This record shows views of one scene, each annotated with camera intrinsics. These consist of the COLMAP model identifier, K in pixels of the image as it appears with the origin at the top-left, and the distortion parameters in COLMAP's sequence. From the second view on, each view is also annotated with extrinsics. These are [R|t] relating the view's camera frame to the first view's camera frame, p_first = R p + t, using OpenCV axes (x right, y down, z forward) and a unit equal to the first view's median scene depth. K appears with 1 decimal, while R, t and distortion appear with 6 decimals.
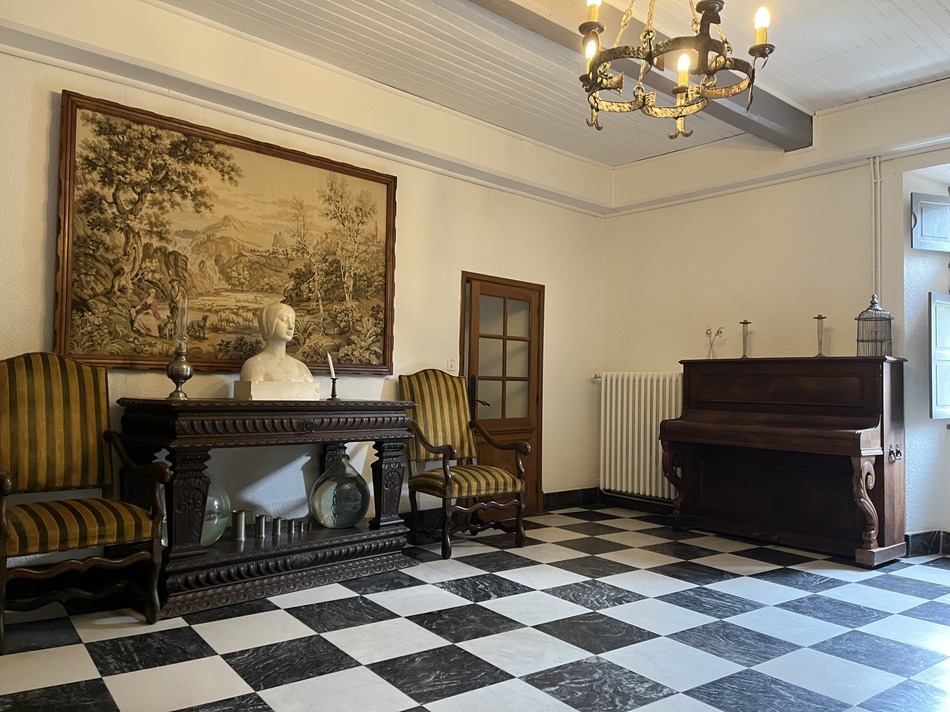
lens RADIAL K [[721.6, 0, 475.0], [0, 721.6, 356.0], [0, 0, 1]] dist [0.042543, -0.005156]
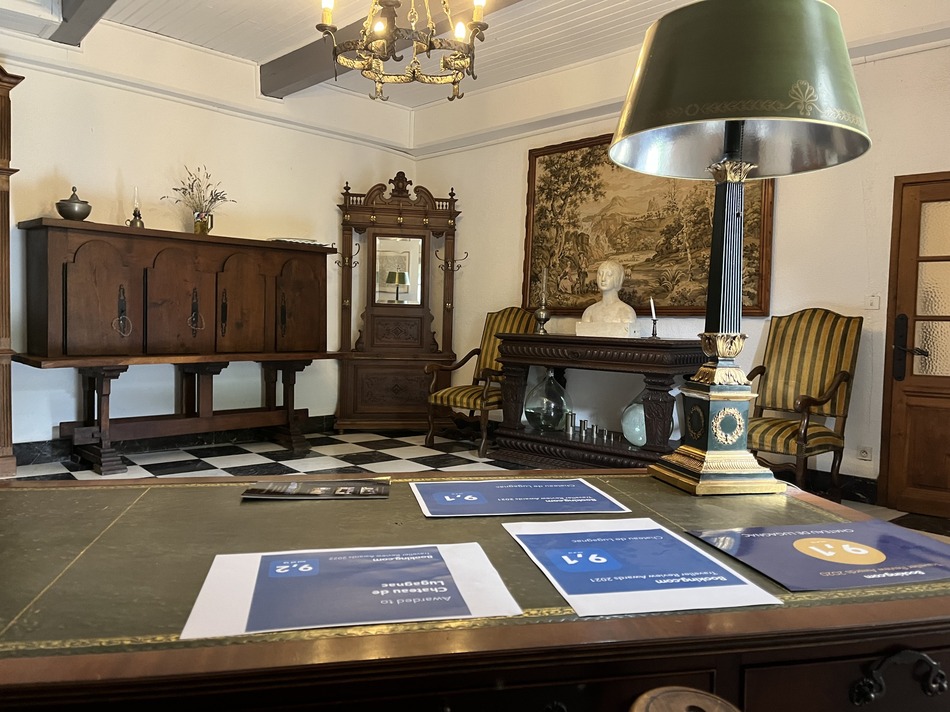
lens RADIAL K [[721.6, 0, 475.0], [0, 721.6, 356.0], [0, 0, 1]] dist [0.042543, -0.005156]
pose [[0.047427, 0.029836, -0.998429, 0.996129], [0.023316, 0.999248, 0.030968, 0.049133], [0.998603, -0.024748, 0.046696, 0.705047]]
